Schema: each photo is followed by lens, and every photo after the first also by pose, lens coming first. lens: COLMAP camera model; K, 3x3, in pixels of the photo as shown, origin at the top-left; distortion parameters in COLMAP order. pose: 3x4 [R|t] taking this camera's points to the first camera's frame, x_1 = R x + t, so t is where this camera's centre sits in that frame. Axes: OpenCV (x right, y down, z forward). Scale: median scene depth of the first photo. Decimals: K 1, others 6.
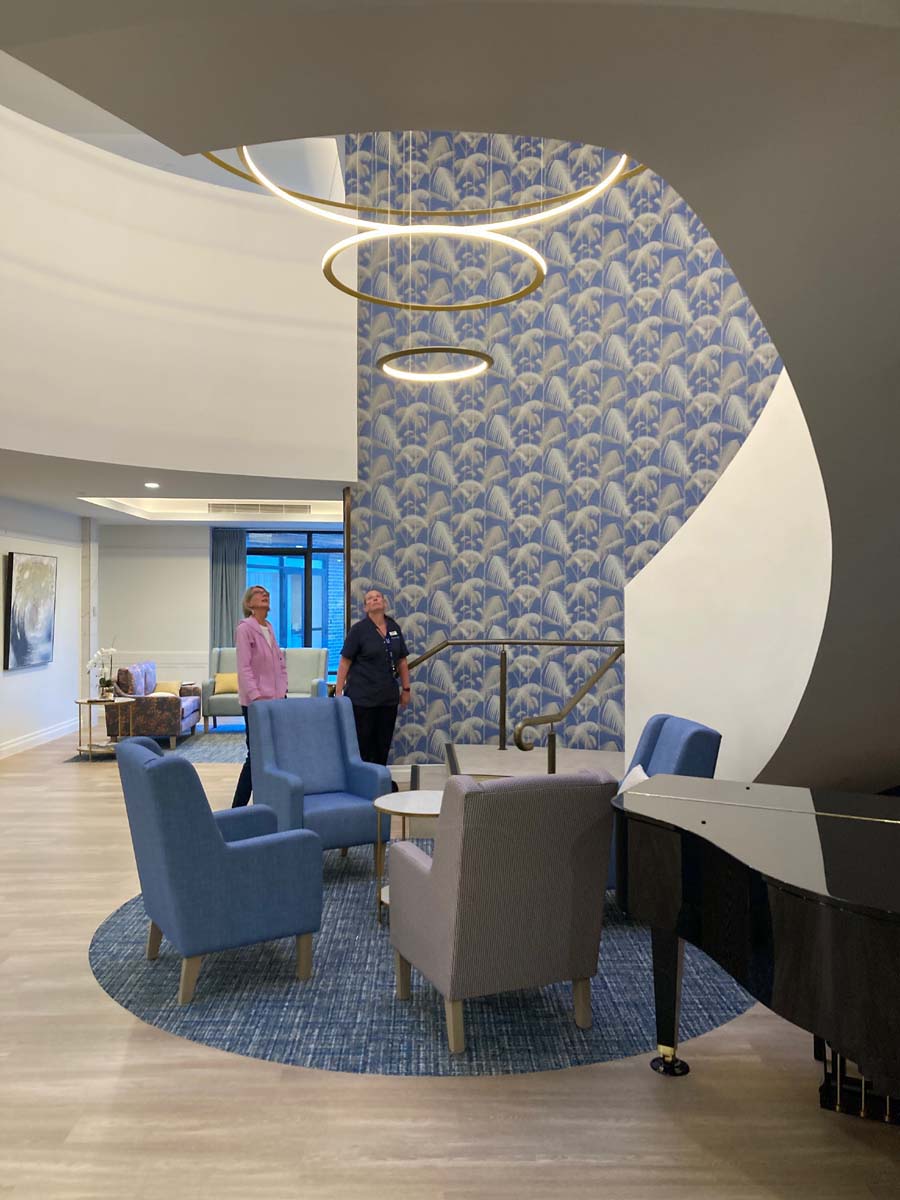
lens RADIAL K [[973.7, 0, 445.5], [0, 973.7, 612.8], [0, 0, 1]] dist [0.038347, -0.016741]
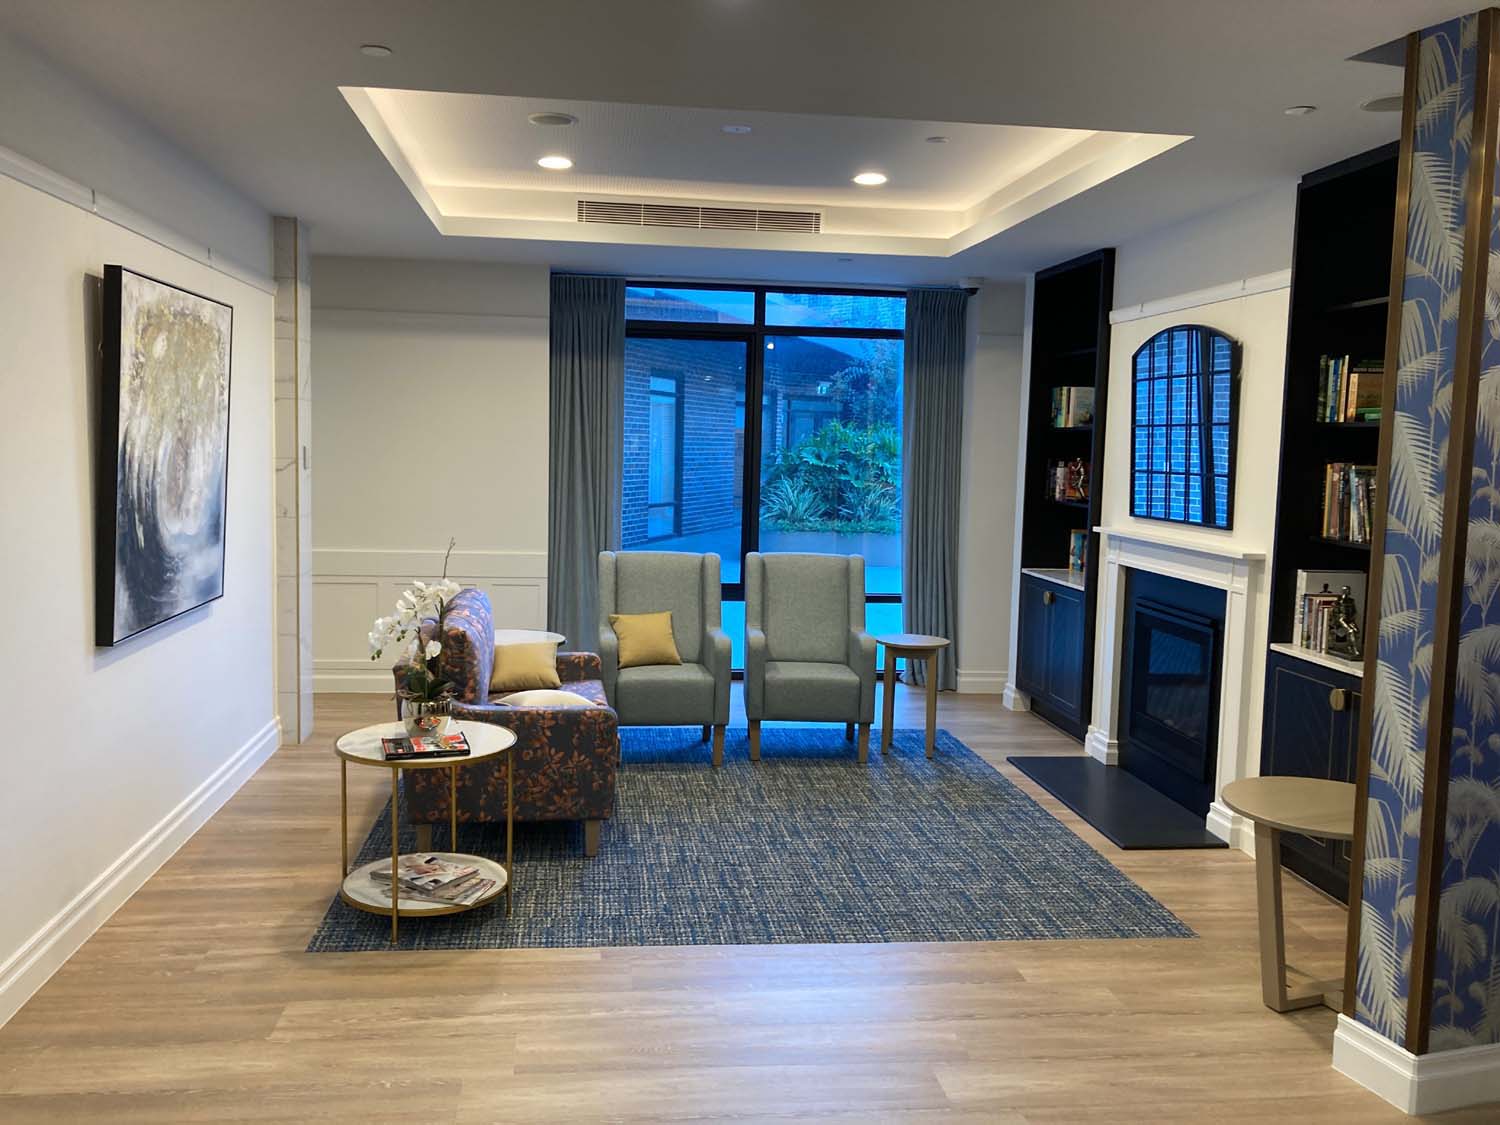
lens RADIAL K [[1217.1, 0, 737.3], [0, 1217.1, 553.4], [0, 0, 1]] dist [0.038347, -0.016741]
pose [[0.995759, 0.010326, 0.091418, -0.261281], [-0.017538, 0.996765, 0.078439, -0.005494], [-0.090313, -0.079710, 0.992719, 0.548428]]
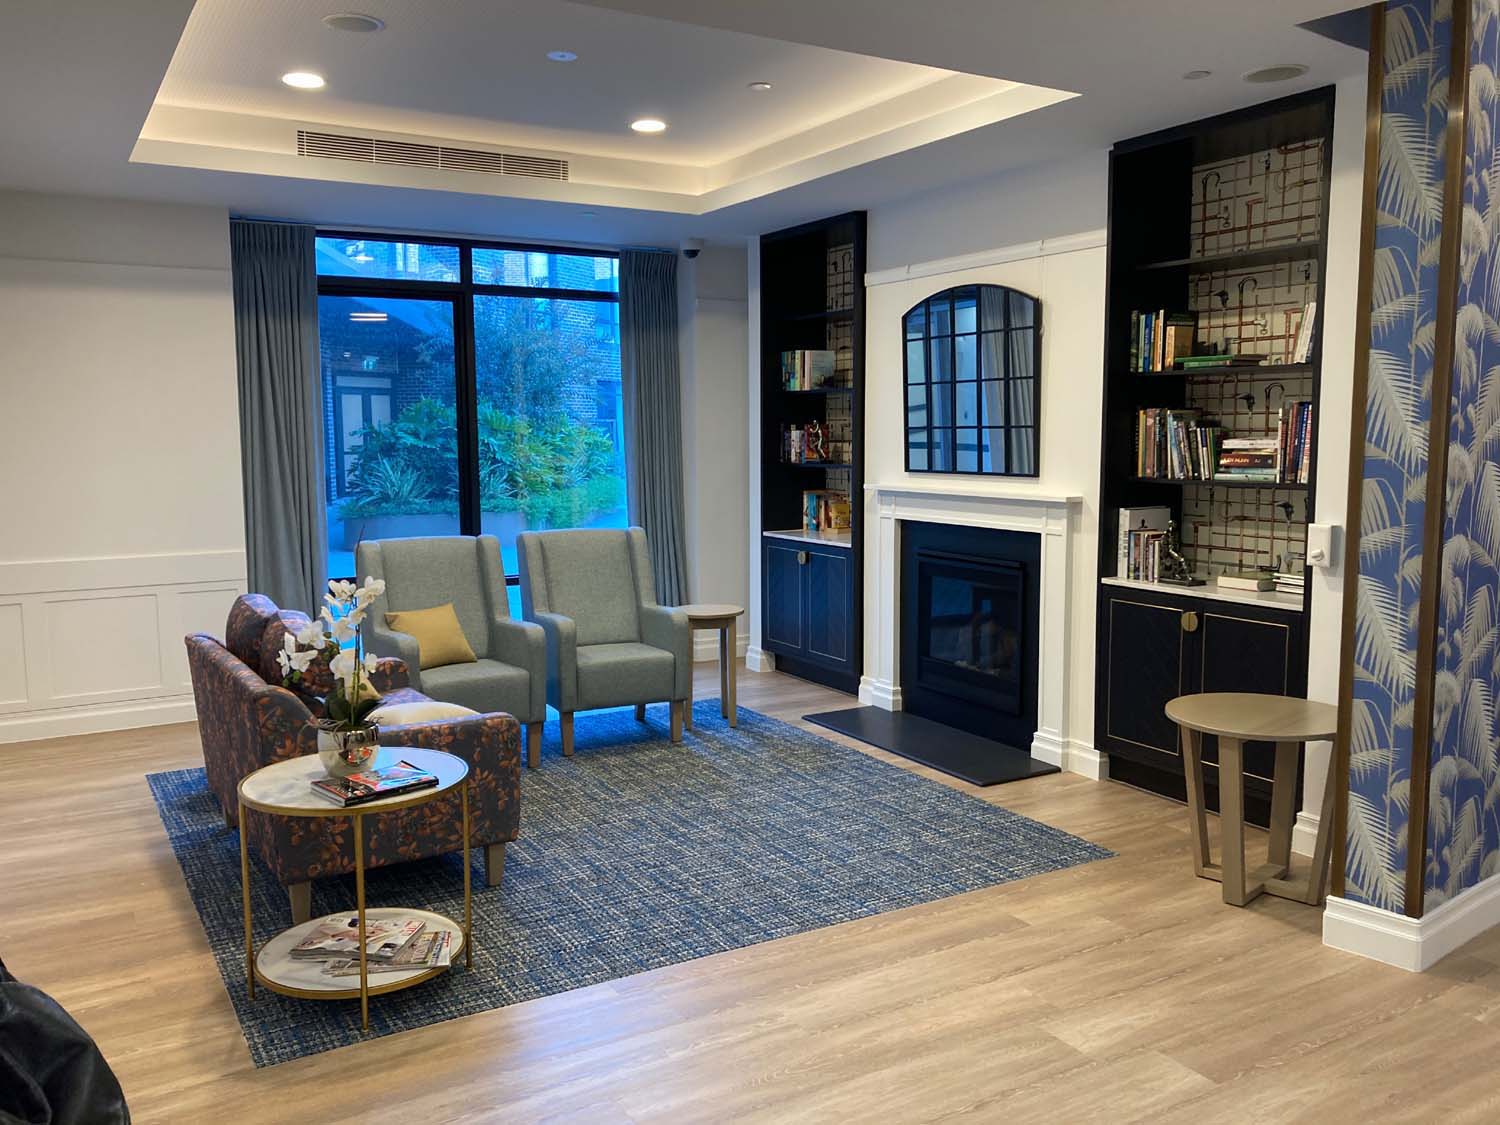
lens RADIAL K [[1217.1, 0, 747.3], [0, 1217.1, 557.3], [0, 0, 1]] dist [0.038347, -0.016741]
pose [[0.877837, -0.064785, 0.474557, -0.377875], [0.019498, 0.994822, 0.099744, -0.000092], [-0.478562, -0.078306, 0.874555, 0.616620]]
